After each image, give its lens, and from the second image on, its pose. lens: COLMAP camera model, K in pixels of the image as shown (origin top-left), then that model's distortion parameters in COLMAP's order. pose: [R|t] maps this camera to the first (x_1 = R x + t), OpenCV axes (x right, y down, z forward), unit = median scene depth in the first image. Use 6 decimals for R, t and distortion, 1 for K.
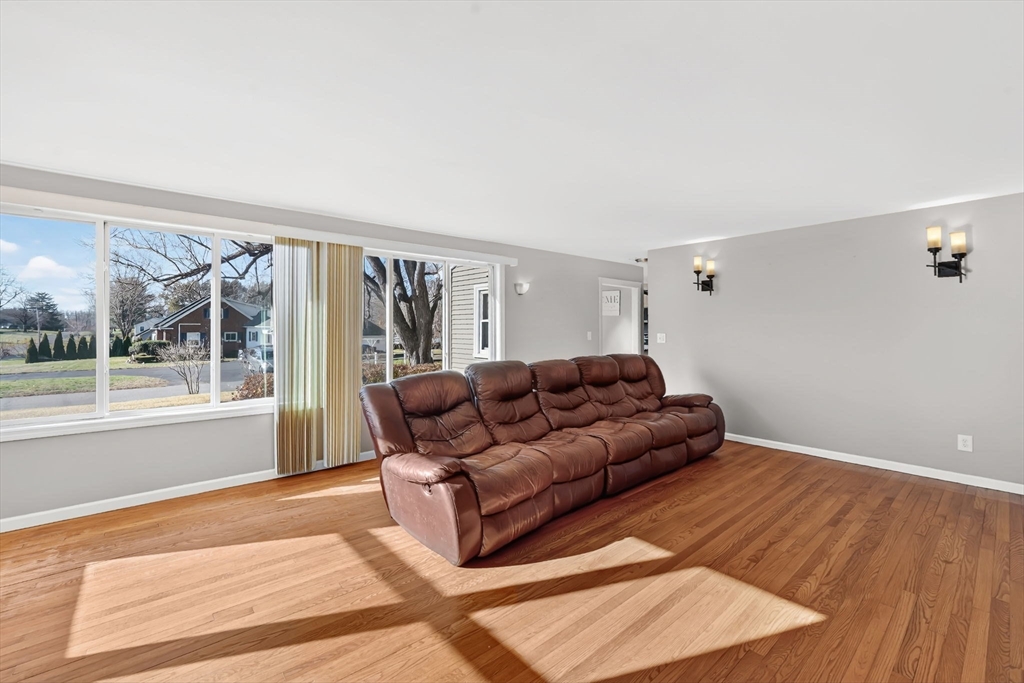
lens RADIAL K [[435.5, 0, 517.8], [0, 435.5, 329.5], [0, 0, 1]] dist [0.001044, 0.000290]
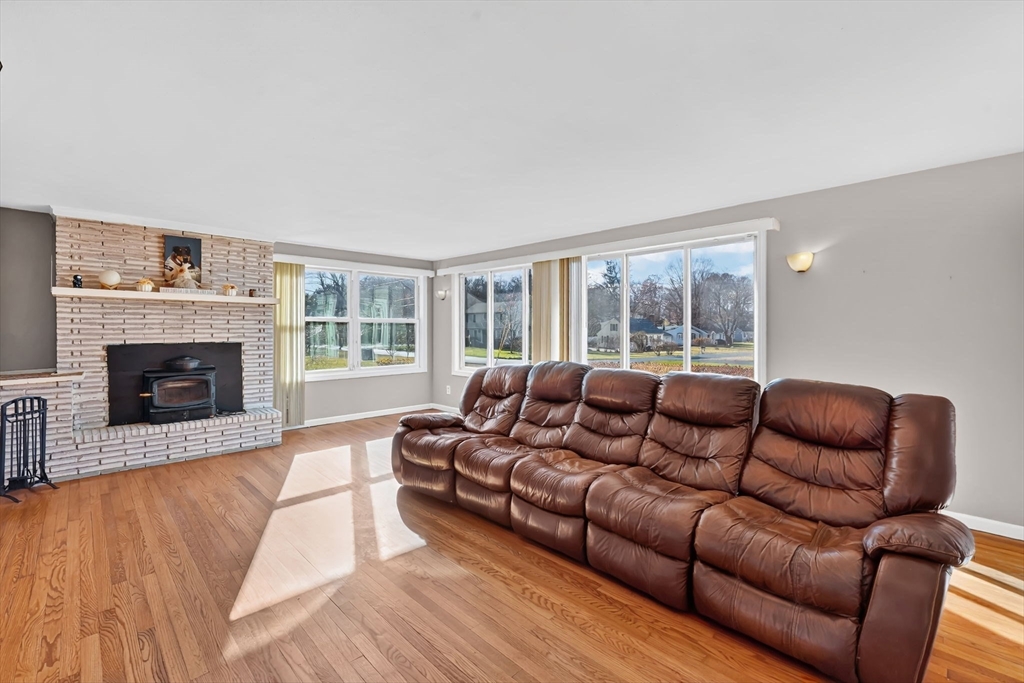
lens RADIAL K [[462.6, 0, 523.3], [0, 462.6, 330.2], [0, 0, 1]] dist [0.000430, 0.000408]
pose [[0.049326, 0.004438, -0.998773, 1.145141], [-0.001810, 0.999989, 0.004354, -0.002102], [0.998781, 0.001593, 0.049333, 1.031006]]
